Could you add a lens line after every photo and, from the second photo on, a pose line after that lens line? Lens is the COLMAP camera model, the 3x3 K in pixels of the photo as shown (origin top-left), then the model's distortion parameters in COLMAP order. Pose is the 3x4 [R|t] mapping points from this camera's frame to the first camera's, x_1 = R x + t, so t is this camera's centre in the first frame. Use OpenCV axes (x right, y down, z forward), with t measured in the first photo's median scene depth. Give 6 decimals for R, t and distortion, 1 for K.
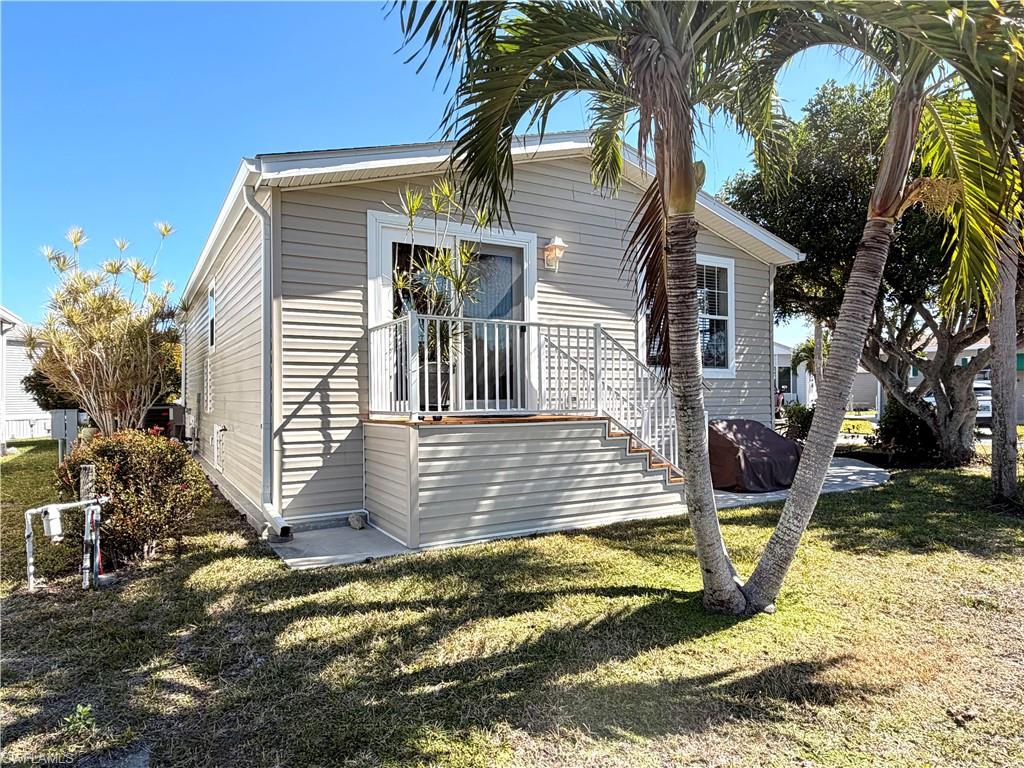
lens RADIAL K [[629.4, 0, 511.8], [0, 629.4, 387.6], [0, 0, 1]] dist [0.007599, 0.001556]
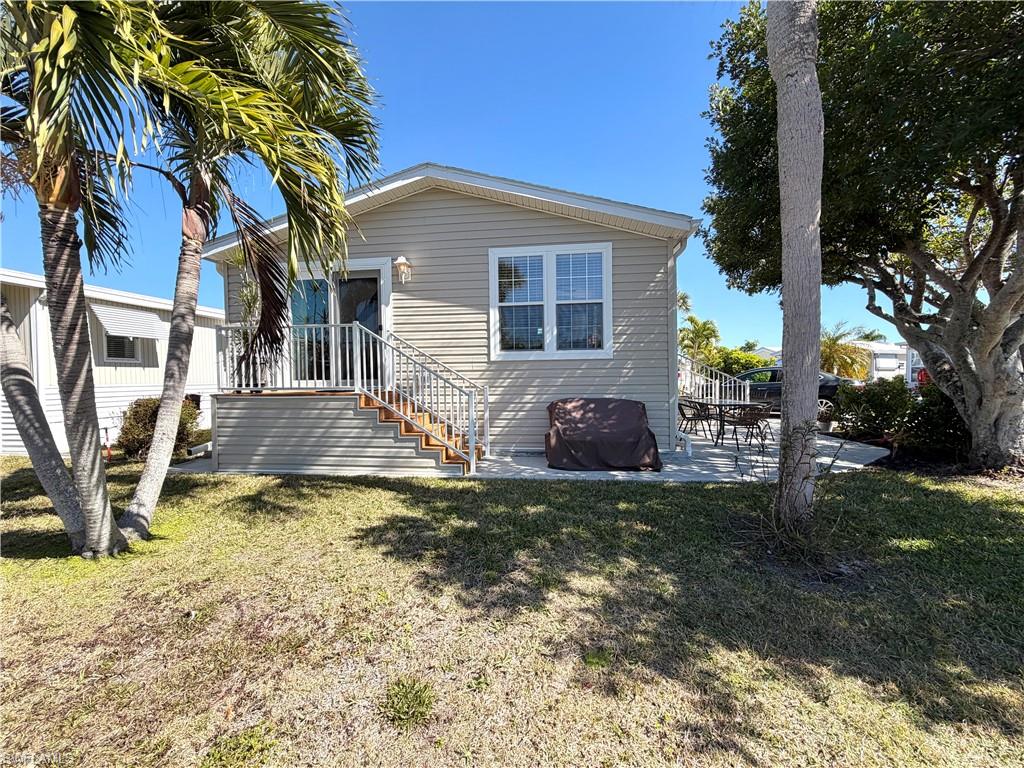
lens RADIAL K [[408.9, 0, 512.1], [0, 408.9, 383.3], [0, 0, 1]] dist [0.000691, -0.000481]
pose [[0.792708, 0.006596, -0.609566, 0.707034], [0.012936, 0.999534, 0.027638, 0.005459], [0.609465, -0.029794, 0.792253, 0.411463]]
